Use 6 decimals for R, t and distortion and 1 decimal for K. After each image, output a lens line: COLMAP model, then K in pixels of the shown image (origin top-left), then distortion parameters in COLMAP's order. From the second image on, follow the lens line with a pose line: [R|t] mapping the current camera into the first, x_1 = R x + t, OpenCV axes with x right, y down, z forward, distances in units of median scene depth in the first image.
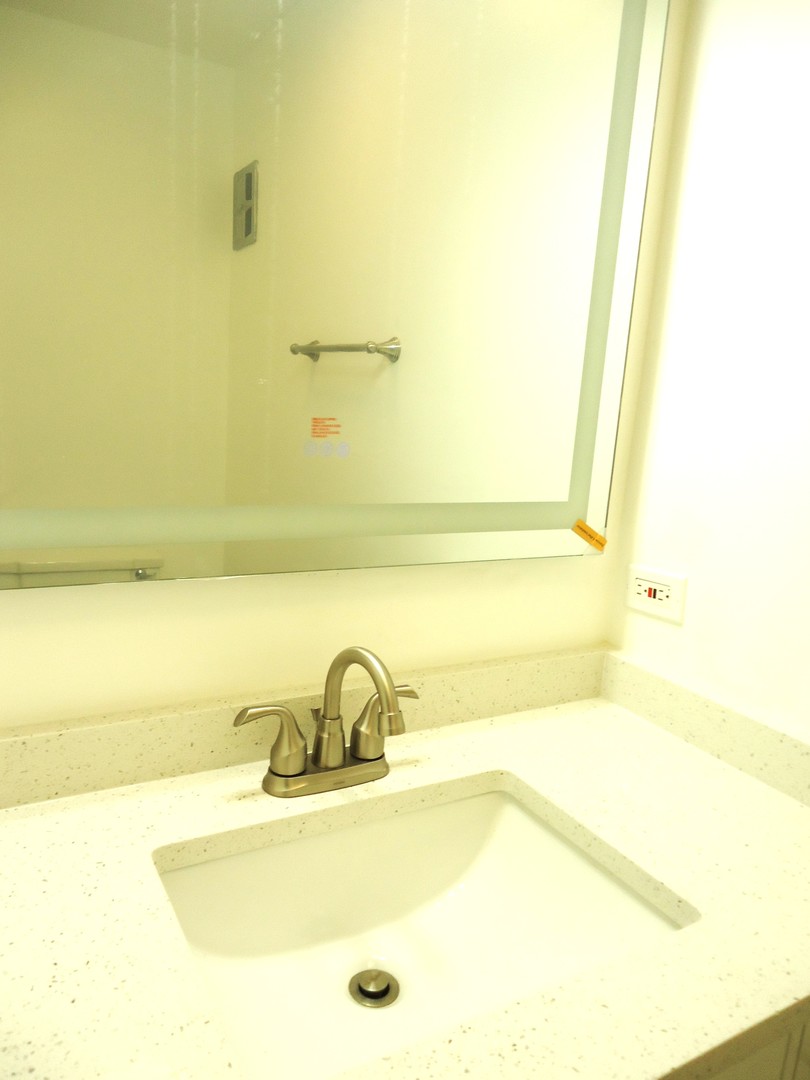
lens RADIAL K [[777.1, 0, 407.2], [0, 777.1, 545.3], [0, 0, 1]] dist [-0.014185, -0.001077]
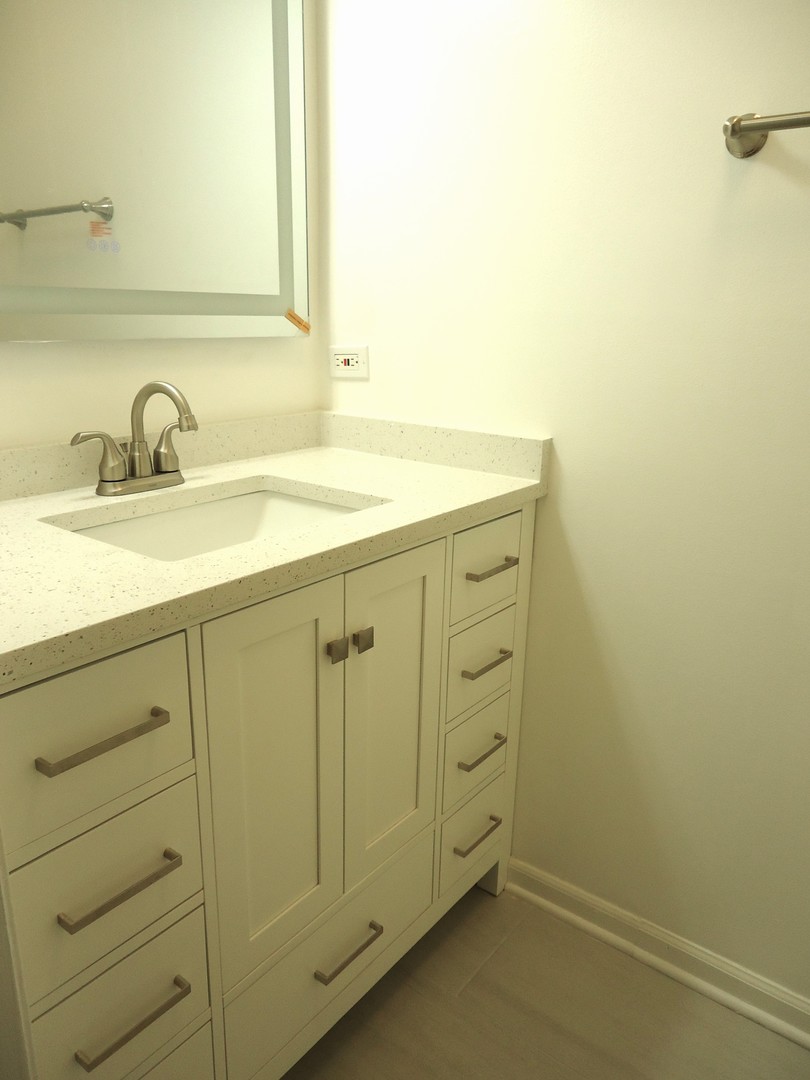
lens RADIAL K [[777.1, 0, 405.6], [0, 777.1, 535.9], [0, 0, 1]] dist [-0.014185, -0.001077]
pose [[0.925561, -0.158750, 0.343708, -0.147997], [0.123886, 0.984858, 0.121271, 0.258737], [-0.357756, -0.069663, 0.931213, -0.460846]]
